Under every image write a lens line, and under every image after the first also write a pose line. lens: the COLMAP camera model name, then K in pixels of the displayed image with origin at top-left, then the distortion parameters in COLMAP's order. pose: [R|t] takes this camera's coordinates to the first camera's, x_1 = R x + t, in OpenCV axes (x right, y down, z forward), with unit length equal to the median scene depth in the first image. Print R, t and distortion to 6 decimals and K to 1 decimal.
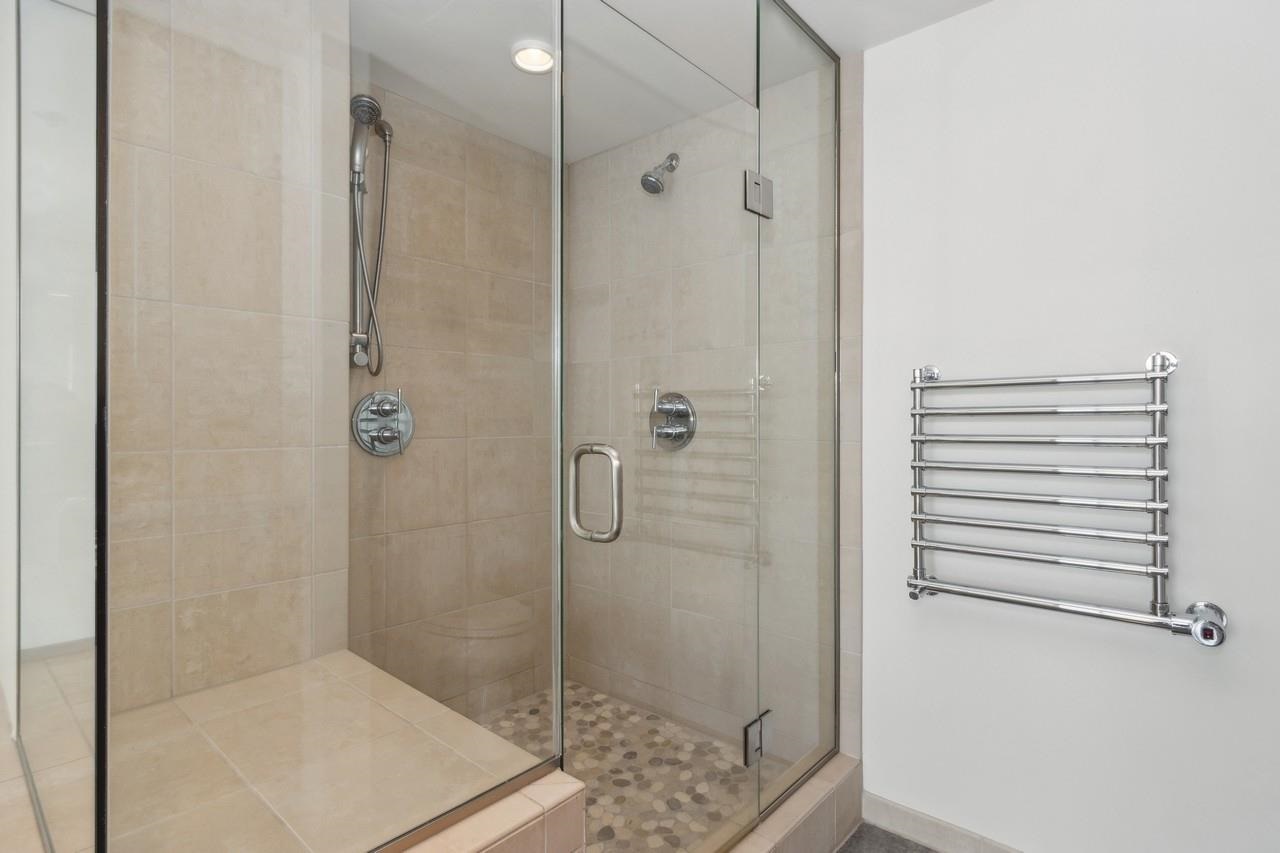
lens RADIAL K [[637.6, 0, 636.0], [0, 637.6, 417.8], [0, 0, 1]] dist [0.002066, -0.000191]
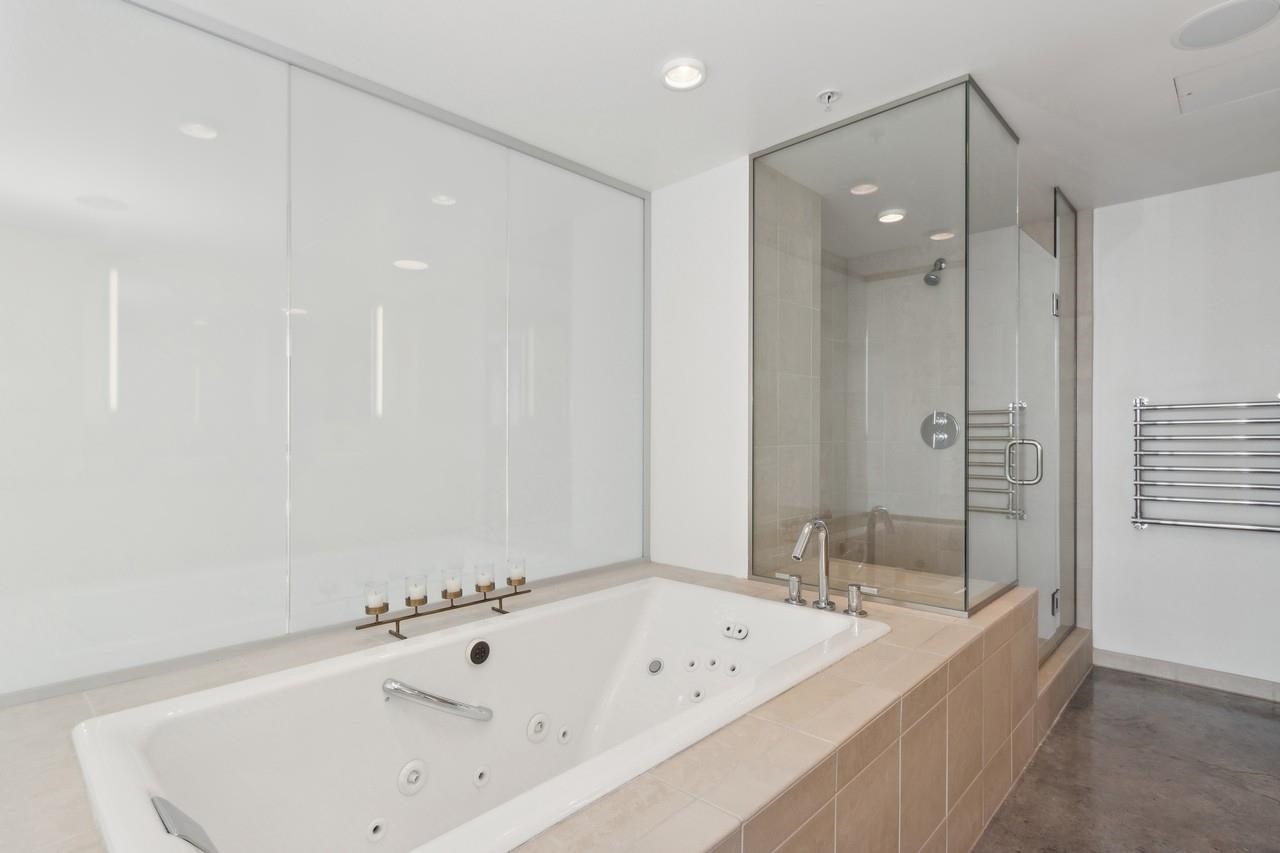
lens RADIAL K [[640.0, 0, 637.9], [0, 640.0, 436.2], [0, 0, 1]] dist [0.001003, -0.000678]
pose [[0.999216, -0.007614, -0.038862, -0.693586], [0.007973, 0.999927, 0.009095, -0.000333], [0.038789, -0.009398, 0.999203, -0.652748]]
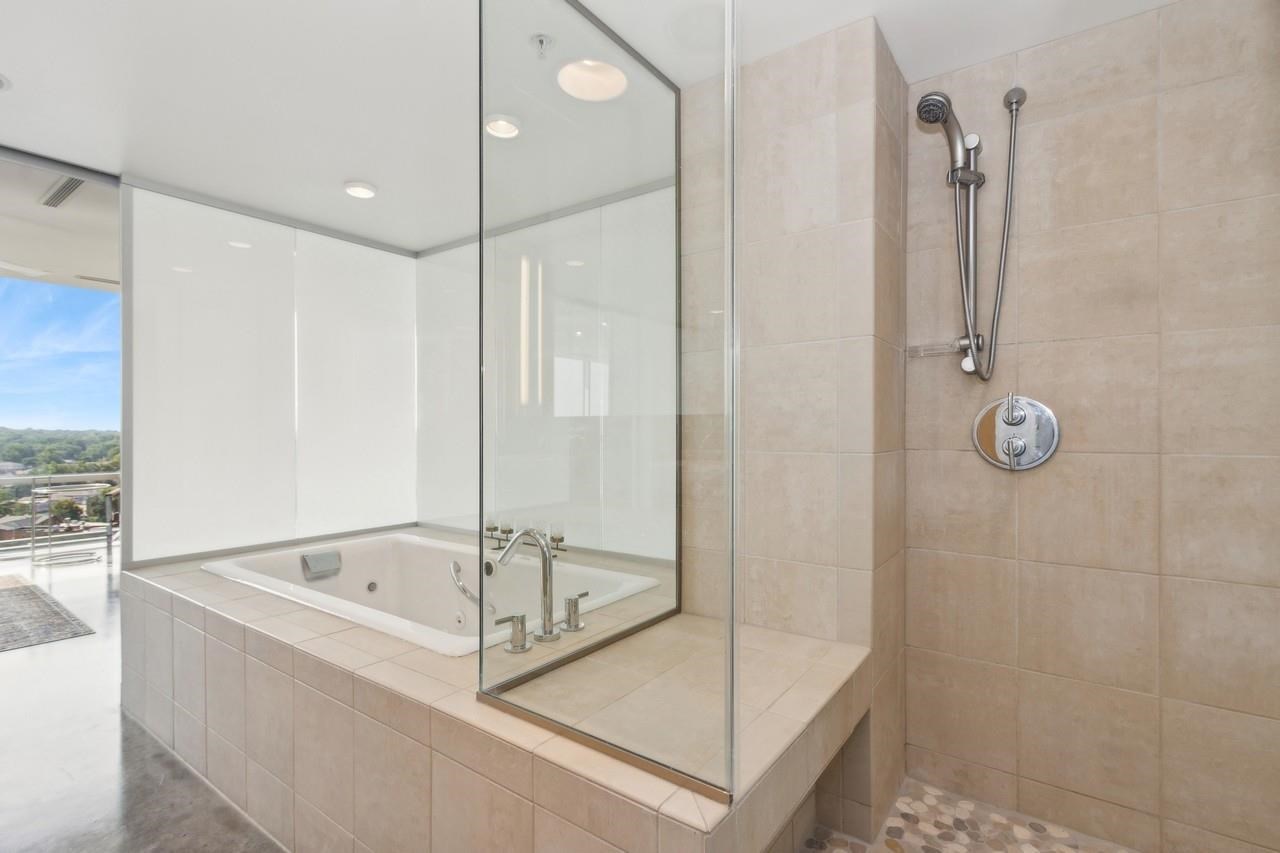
lens RADIAL K [[597.9, 0, 634.3], [0, 597.9, 428.3], [0, 0, 1]] dist [0.004796, 0.000515]
pose [[0.096984, -0.001260, -0.995285, 0.383388], [0.005643, 0.999984, -0.000716, -0.000114], [0.995270, -0.005547, 0.096990, 0.408390]]
